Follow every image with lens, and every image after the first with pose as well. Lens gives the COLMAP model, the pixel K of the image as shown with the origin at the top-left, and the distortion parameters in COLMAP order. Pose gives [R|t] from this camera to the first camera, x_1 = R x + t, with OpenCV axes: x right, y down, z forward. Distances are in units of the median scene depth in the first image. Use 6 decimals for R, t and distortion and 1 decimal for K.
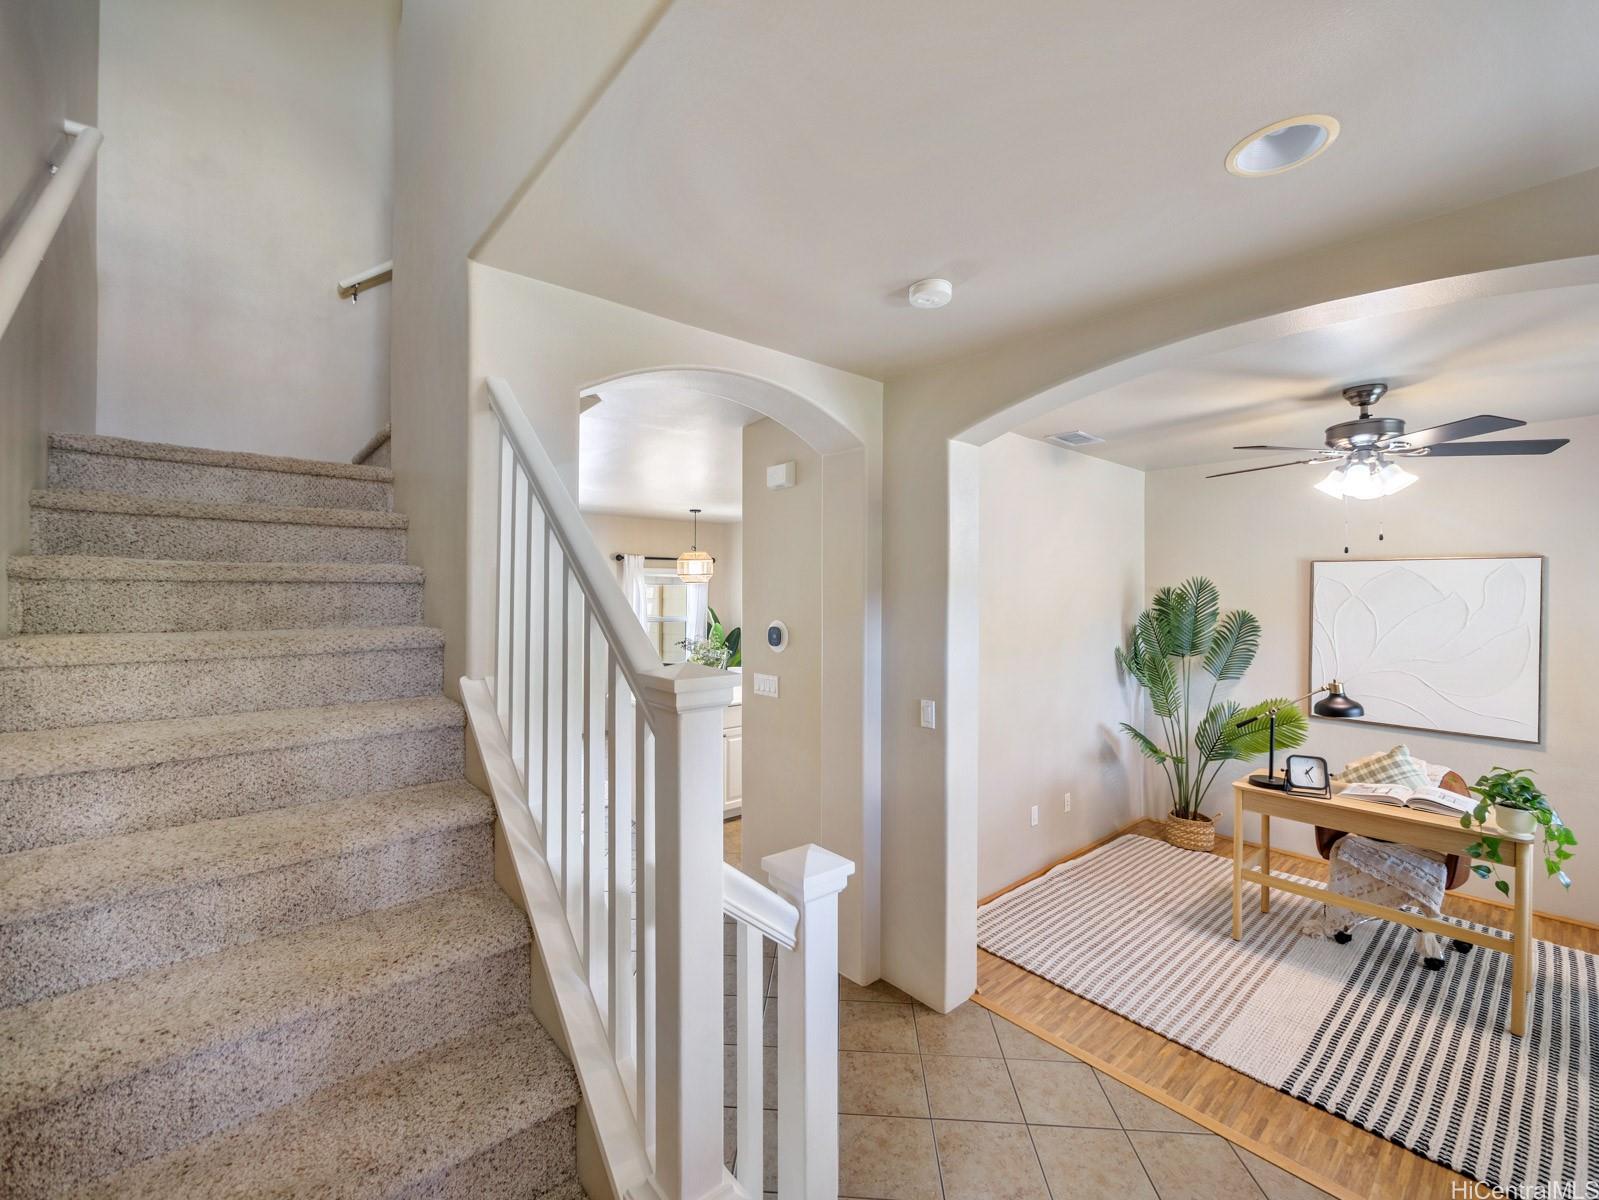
lens RADIAL K [[675.7, 0, 791.7], [0, 675.7, 591.7], [0, 0, 1]] dist [-0.006685, 0.000789]
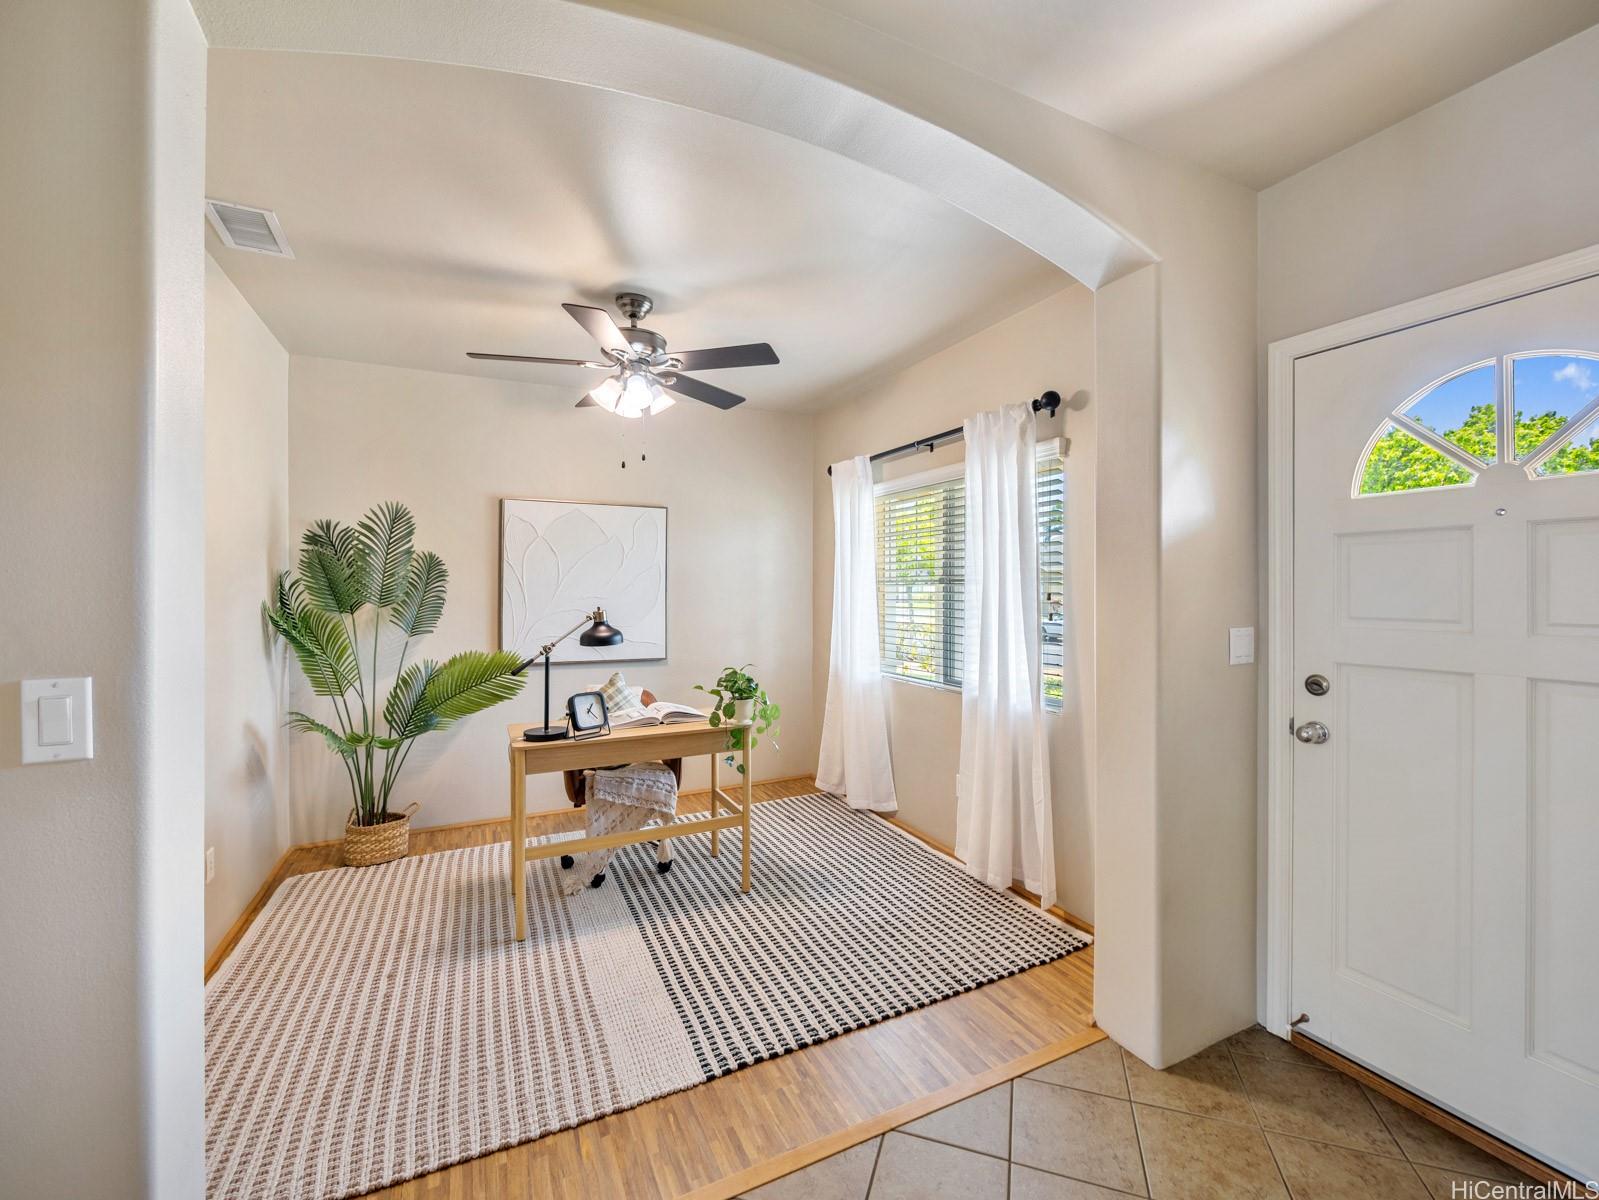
lens RADIAL K [[675.7, 0, 827.2], [0, 675.7, 583.4], [0, 0, 1]] dist [-0.006685, 0.000789]
pose [[0.251715, -0.006178, 0.967782, -0.016419], [0.003917, 0.999978, 0.005365, 0.089903], [-0.967794, 0.002440, 0.251733, 0.437038]]
